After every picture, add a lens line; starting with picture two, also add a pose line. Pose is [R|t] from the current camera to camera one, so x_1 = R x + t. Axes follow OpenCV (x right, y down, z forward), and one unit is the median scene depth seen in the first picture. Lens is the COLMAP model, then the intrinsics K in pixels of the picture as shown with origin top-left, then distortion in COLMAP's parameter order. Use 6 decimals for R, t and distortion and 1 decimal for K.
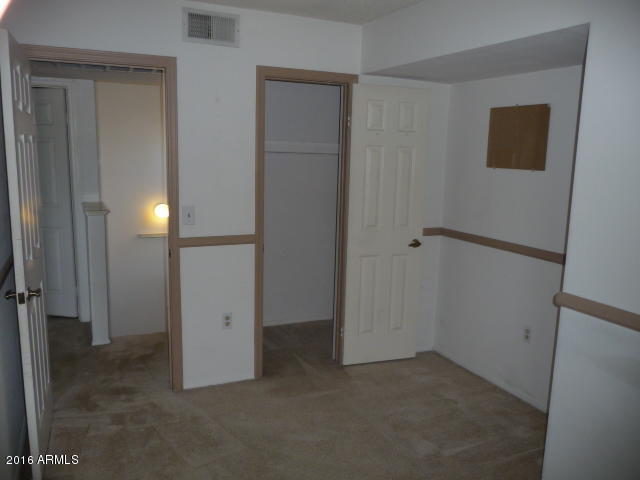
lens RADIAL K [[522.2, 0, 320.2], [0, 522.2, 243.4], [0, 0, 1]] dist [-0.040618, 0.044784]
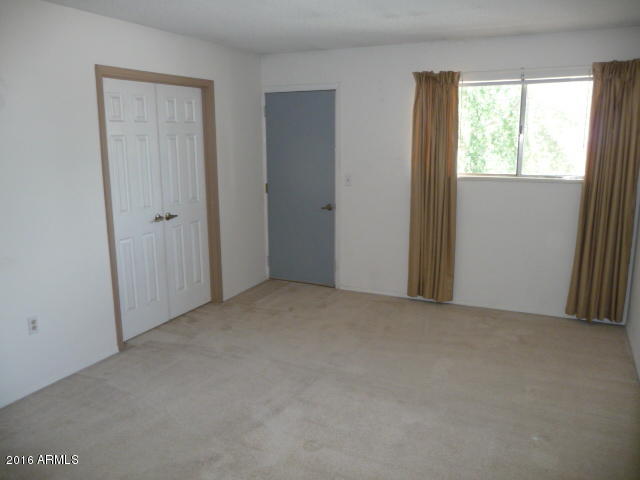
lens RADIAL K [[522.2, 0, 318.5], [0, 522.2, 239.0], [0, 0, 1]] dist [-0.040618, 0.044784]
pose [[0.653379, -0.179770, 0.735377, -0.536748], [0.160754, 0.982189, 0.097276, -0.014480], [-0.739766, 0.054657, 0.670640, -0.028964]]
